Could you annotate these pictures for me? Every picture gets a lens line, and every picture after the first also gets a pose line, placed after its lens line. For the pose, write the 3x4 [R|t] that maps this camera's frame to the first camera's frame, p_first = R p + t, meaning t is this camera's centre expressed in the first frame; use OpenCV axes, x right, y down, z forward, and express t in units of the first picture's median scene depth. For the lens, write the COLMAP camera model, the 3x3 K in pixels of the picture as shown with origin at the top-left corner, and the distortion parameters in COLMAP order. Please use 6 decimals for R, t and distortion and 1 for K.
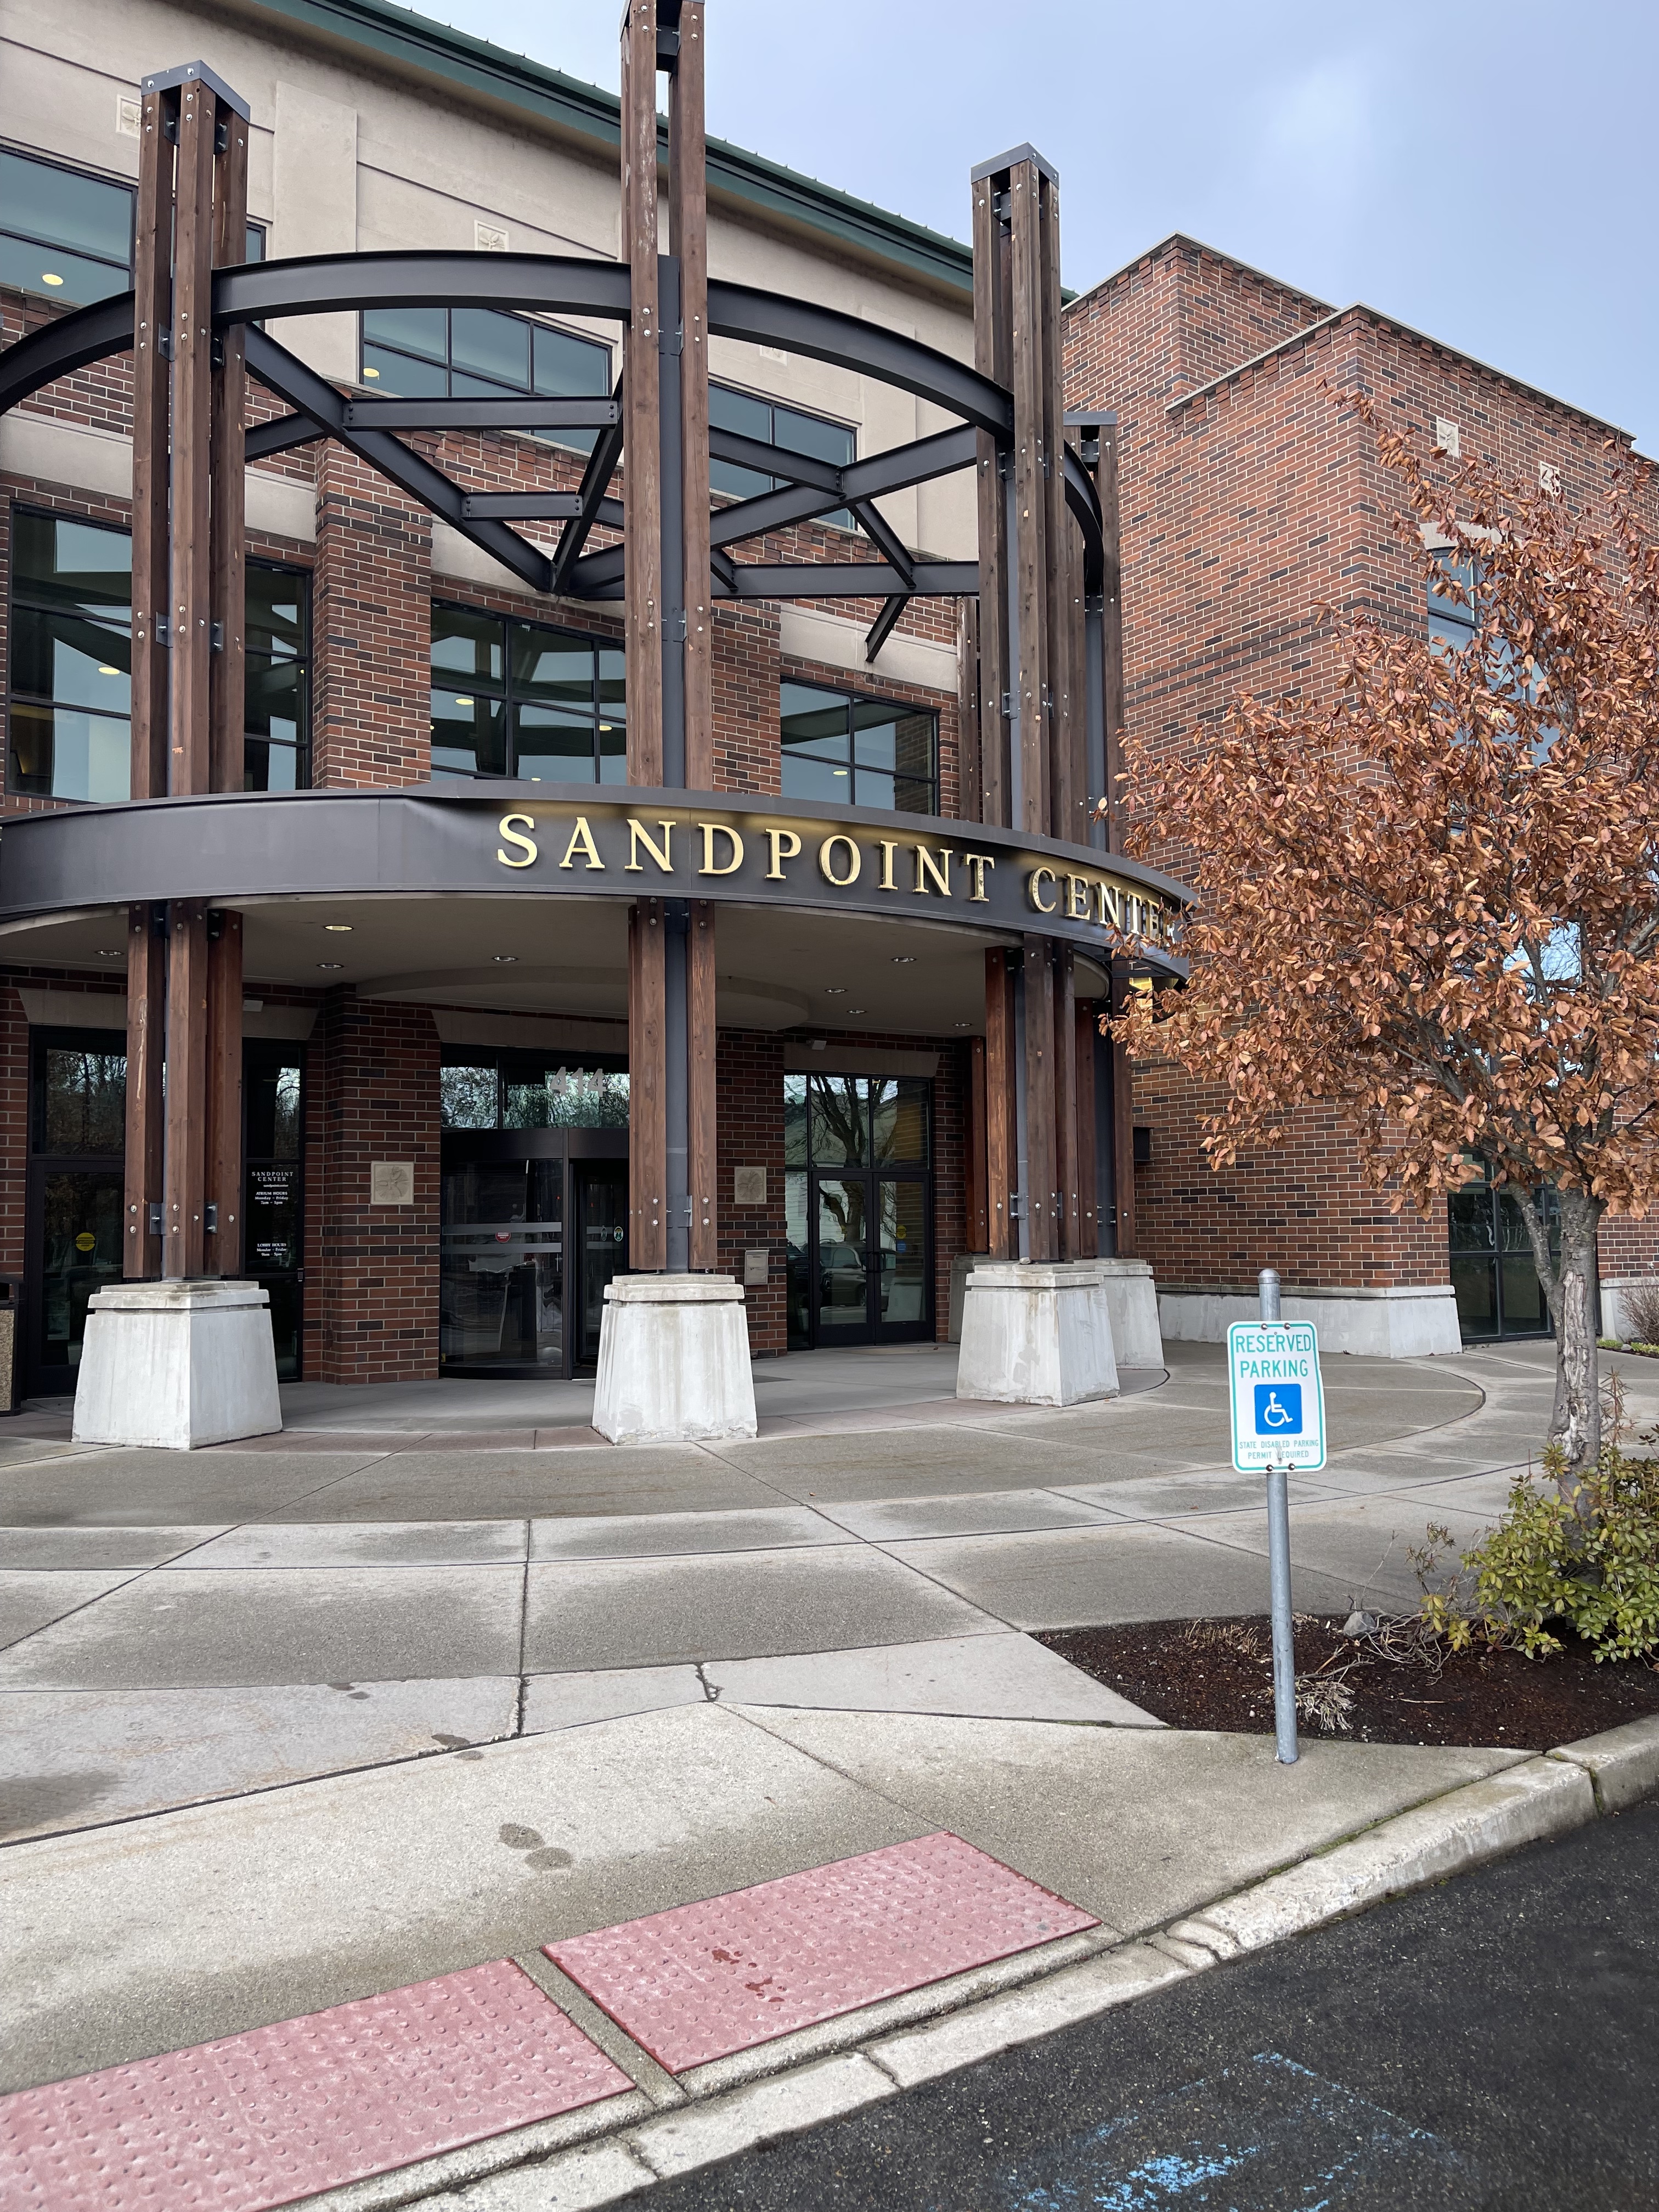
lens RADIAL K [[1681.3, 0, 829.0], [0, 1681.3, 1109.0], [0, 0, 1]] dist [0.002911, 0.000343]
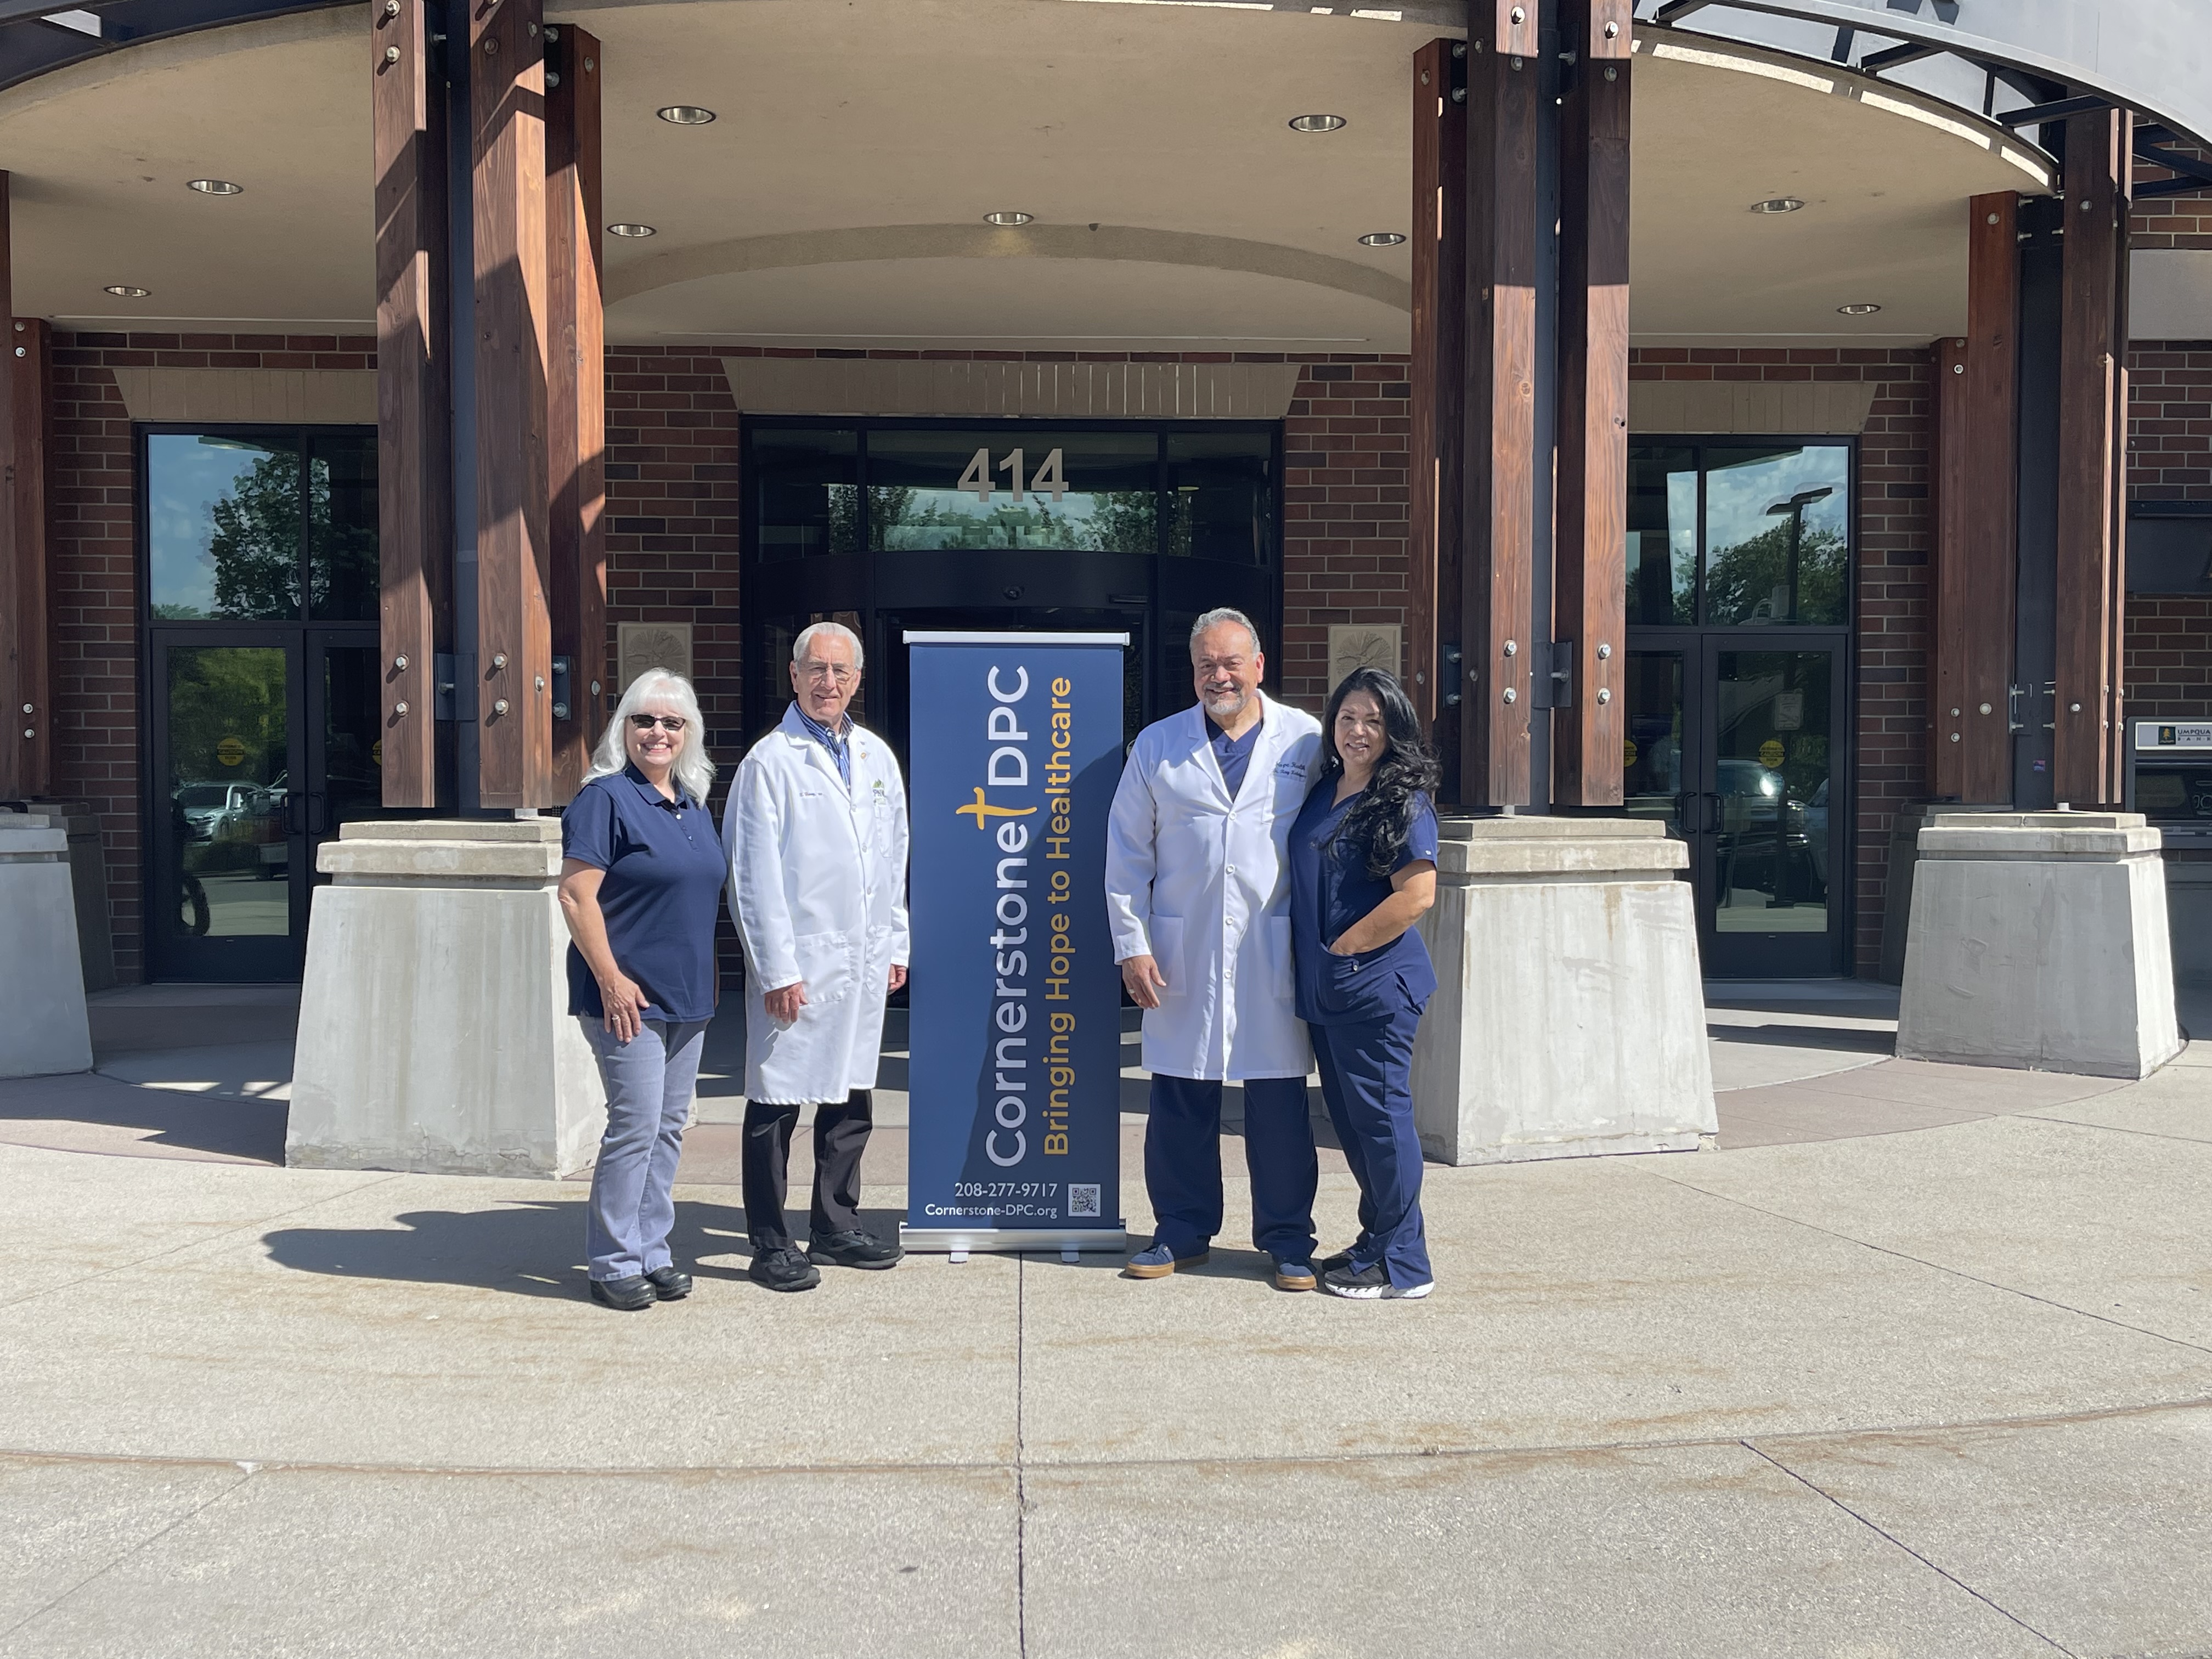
lens RADIAL K [[2194.1, 0, 1105.8], [0, 2194.1, 827.4], [0, 0, 1]] dist [0.038290, 0.000000]
pose [[0.830035, 0.027275, -0.557045, 0.303009], [0.029810, 0.995206, 0.093148, 0.035584], [0.556915, -0.093922, 0.825242, 0.440374]]
